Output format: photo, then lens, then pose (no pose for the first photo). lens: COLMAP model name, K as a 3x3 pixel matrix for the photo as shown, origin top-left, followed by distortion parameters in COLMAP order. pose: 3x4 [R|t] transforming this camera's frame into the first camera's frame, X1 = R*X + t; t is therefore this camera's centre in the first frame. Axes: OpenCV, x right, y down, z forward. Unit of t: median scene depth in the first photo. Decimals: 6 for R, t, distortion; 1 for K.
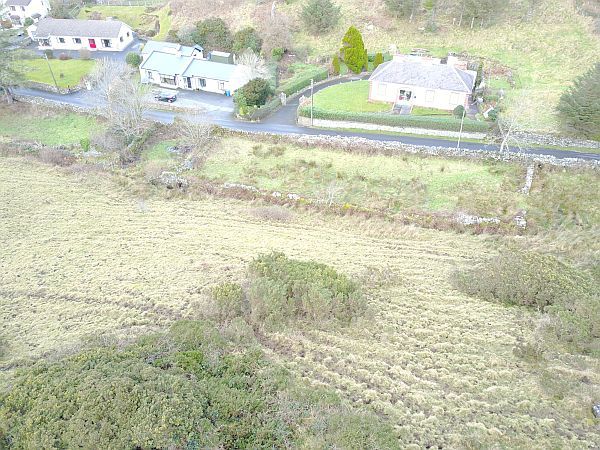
lens RADIAL K [[446.0, 0, 300.6], [0, 446.0, 227.8], [0, 0, 1]] dist [-0.007021, 0.000372]
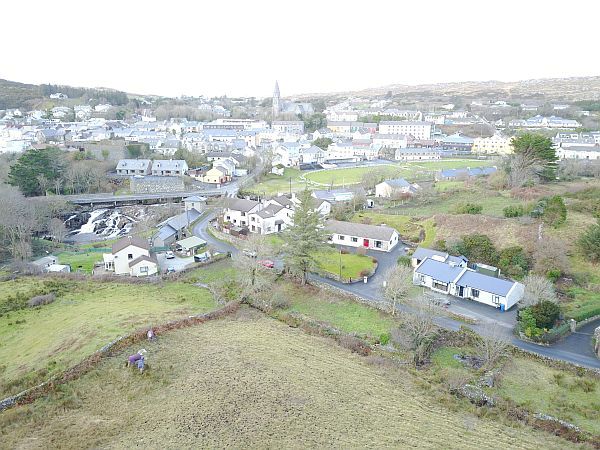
lens RADIAL K [[446.0, 0, 299.7], [0, 446.0, 224.3], [0, 0, 1]] dist [-0.007021, 0.000372]
pose [[0.913401, 0.094983, -0.395824, -0.200187], [-0.246166, 0.903328, -0.351285, -0.004317], [0.324193, 0.418303, 0.848482, -0.087058]]
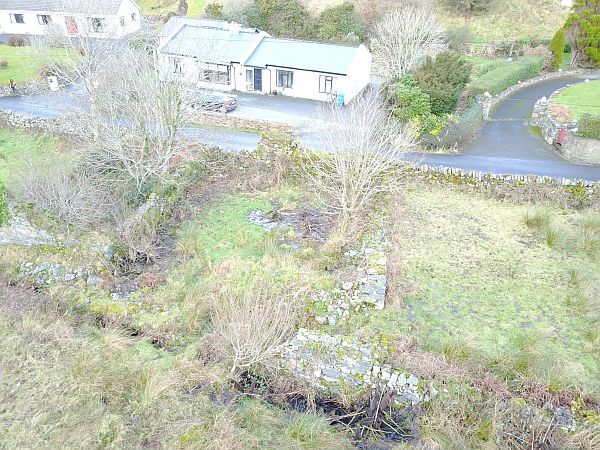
lens RADIAL K [[446.0, 0, 299.7], [0, 446.0, 222.6], [0, 0, 1]] dist [-0.007021, 0.000372]
pose [[0.999384, 0.014244, 0.032068, -0.219904], [-0.010150, 0.992182, -0.124390, -0.106158], [-0.033589, 0.123988, 0.991715, 0.530585]]
